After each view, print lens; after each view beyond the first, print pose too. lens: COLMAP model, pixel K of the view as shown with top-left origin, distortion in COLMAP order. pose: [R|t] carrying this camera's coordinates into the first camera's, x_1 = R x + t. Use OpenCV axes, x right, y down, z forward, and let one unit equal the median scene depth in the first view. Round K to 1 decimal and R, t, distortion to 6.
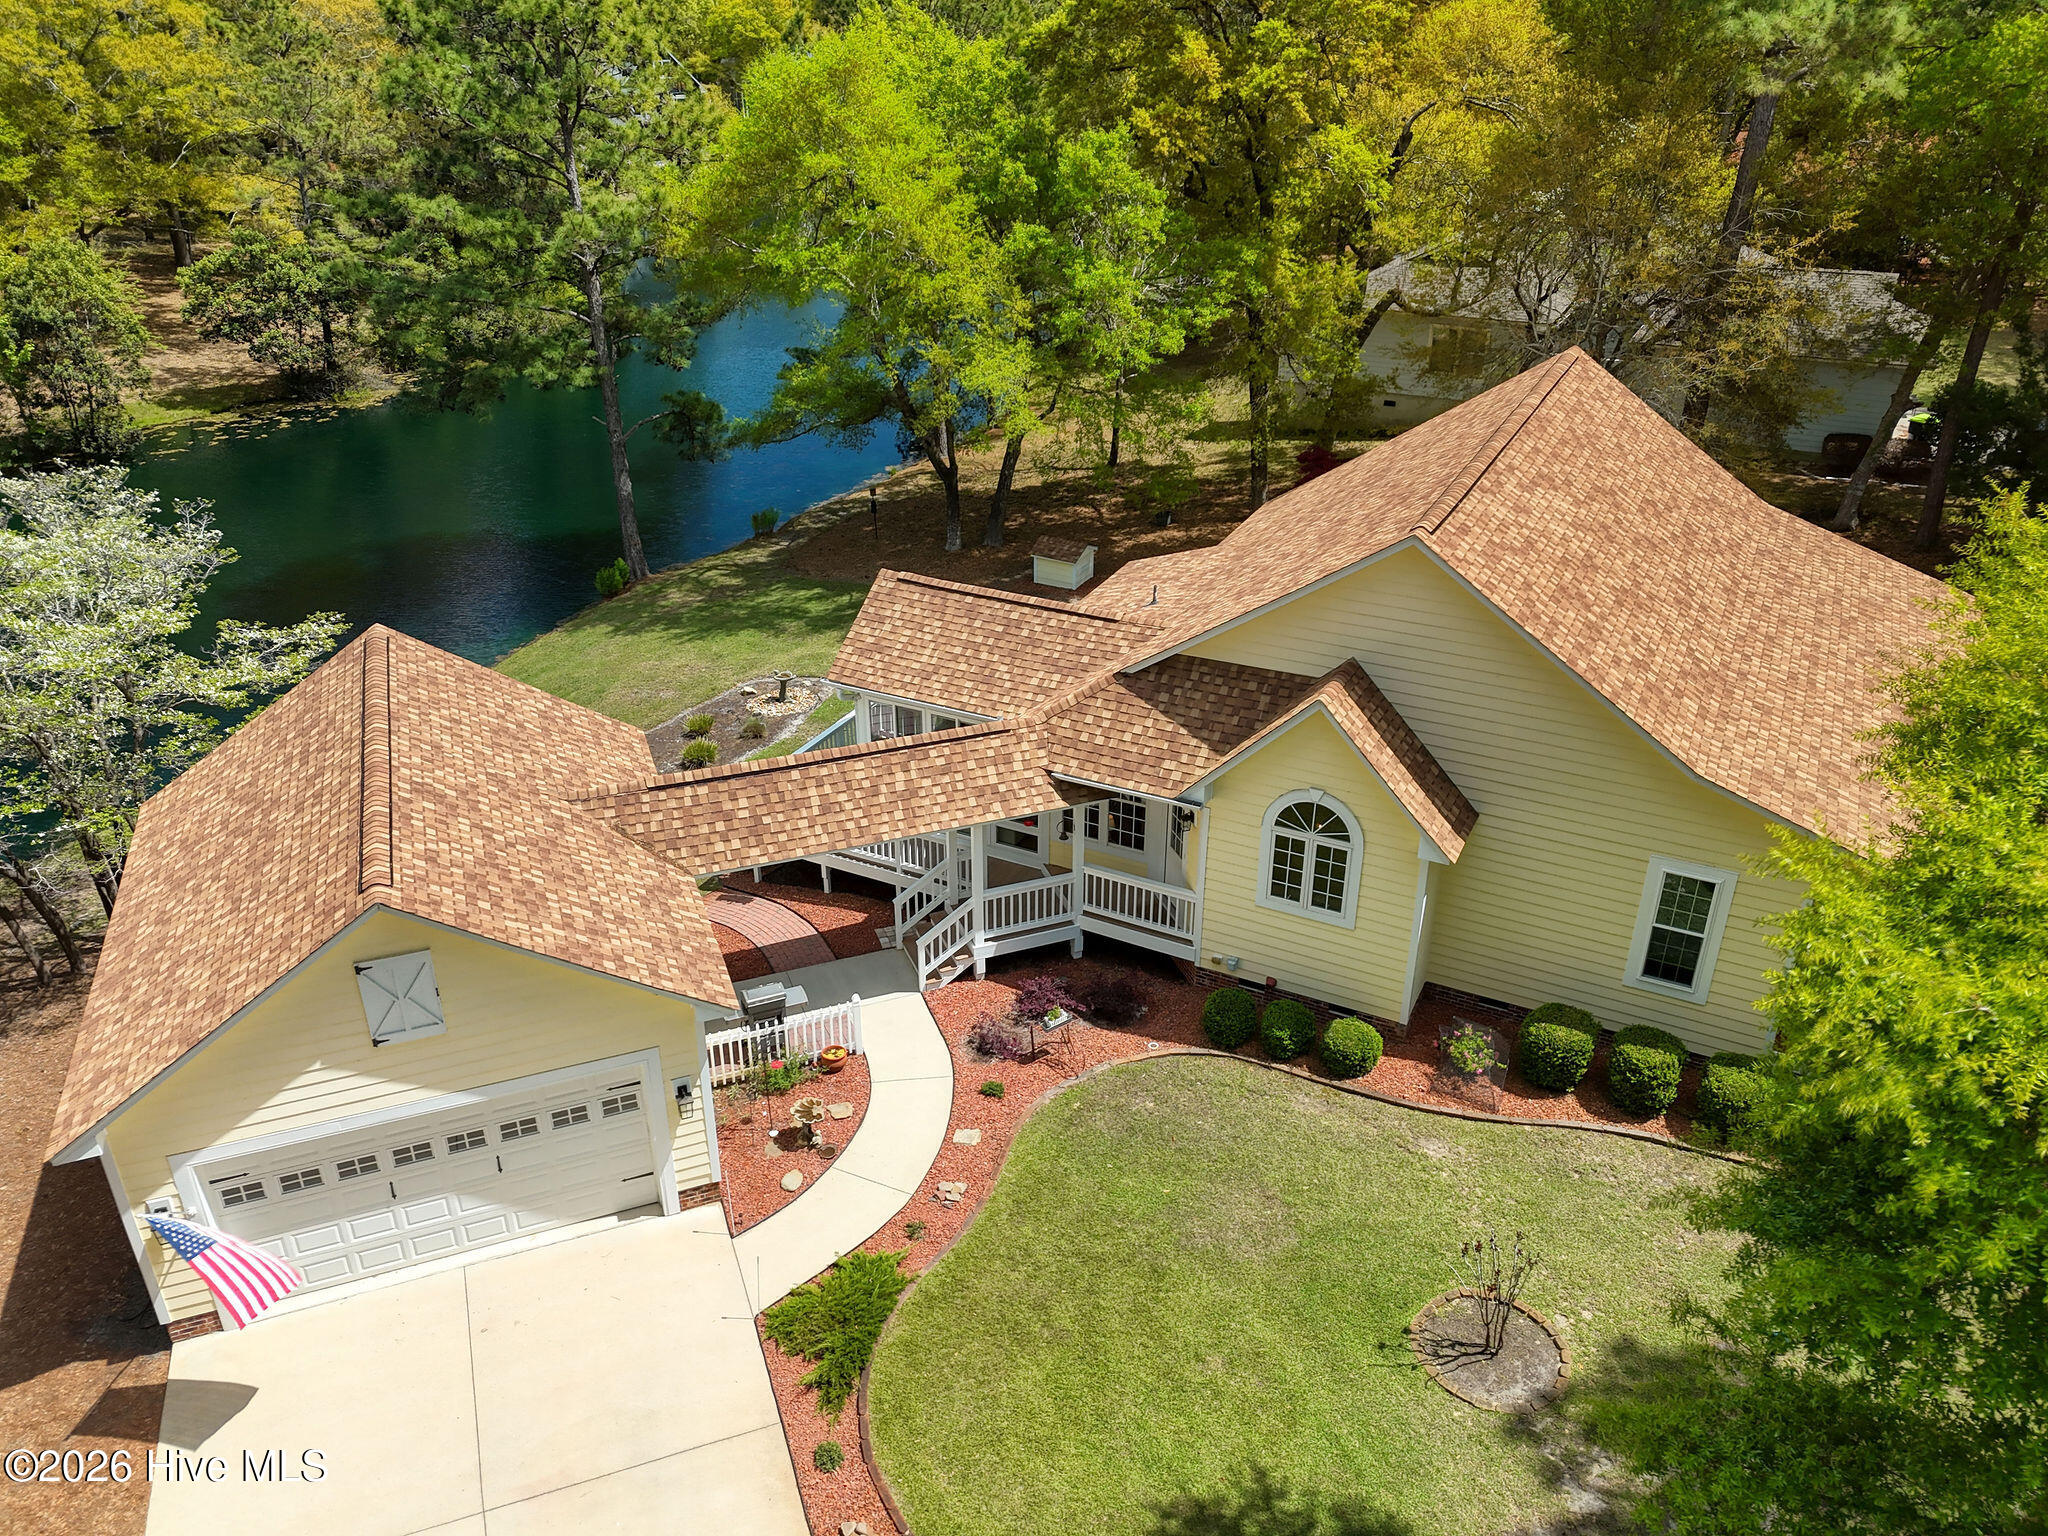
lens RADIAL K [[1443.0, 0, 1022.6], [0, 1443.0, 784.9], [0, 0, 1]] dist [0.040706, -0.005110]
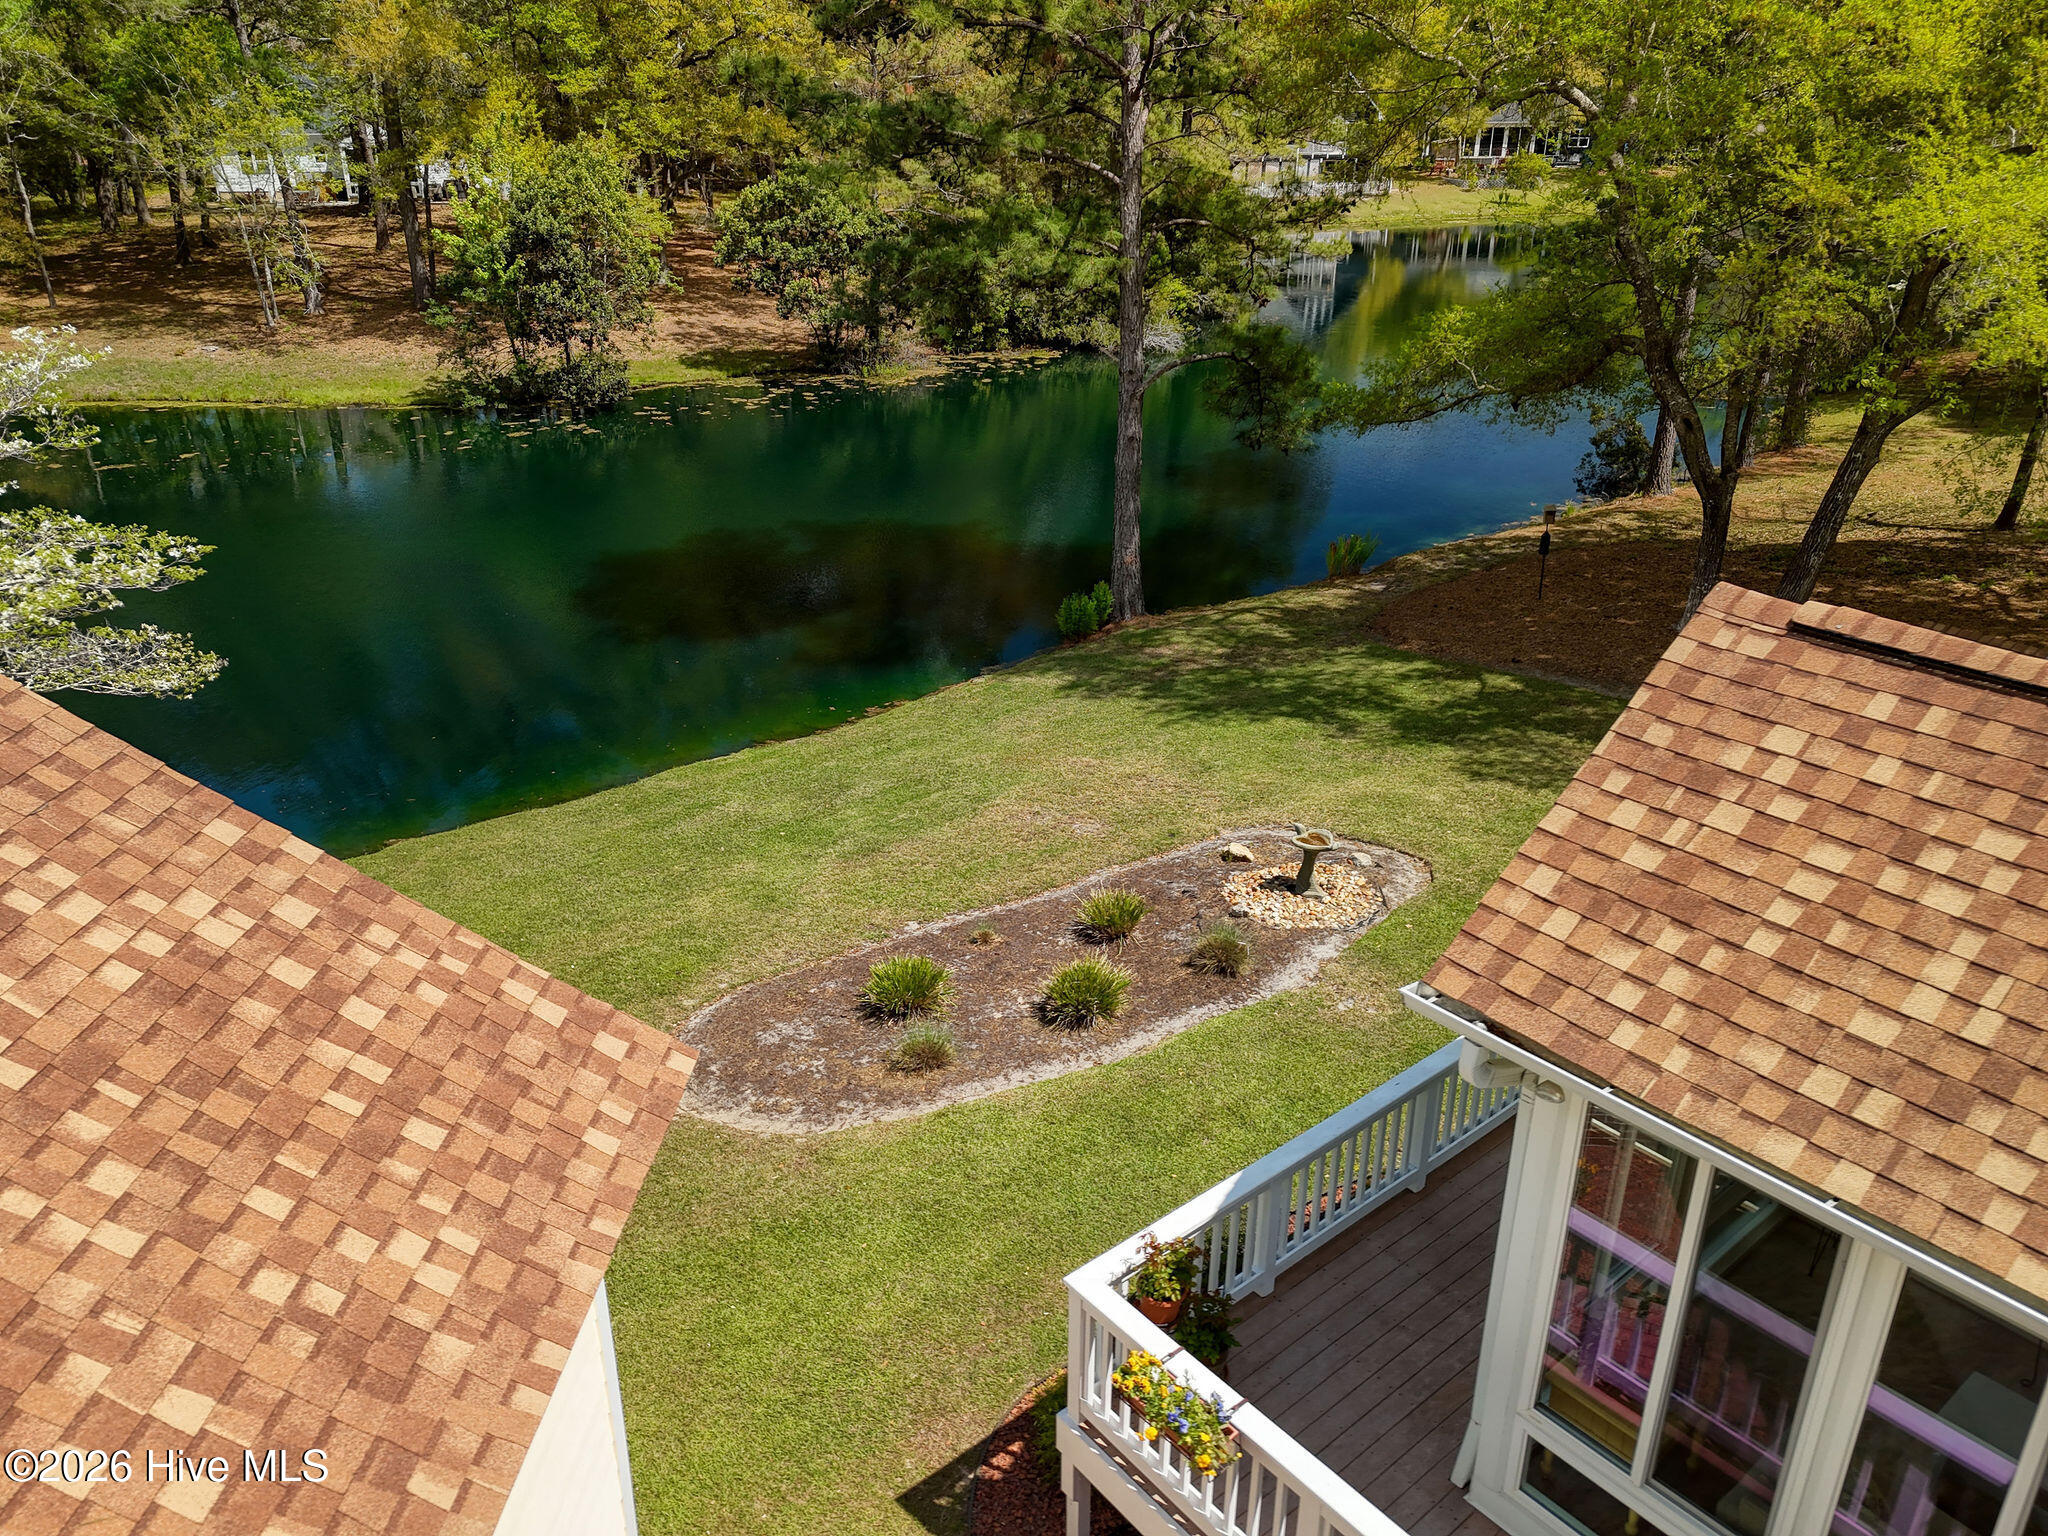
lens RADIAL K [[1443.0, 0, 1007.9], [0, 1443.0, 769.2], [0, 0, 1]] dist [0.040706, -0.005110]
pose [[0.908209, 0.161629, -0.386048, -0.083371], [-0.185656, 0.982284, -0.025512, -0.067384], [0.375086, 0.094842, 0.922126, 0.557212]]
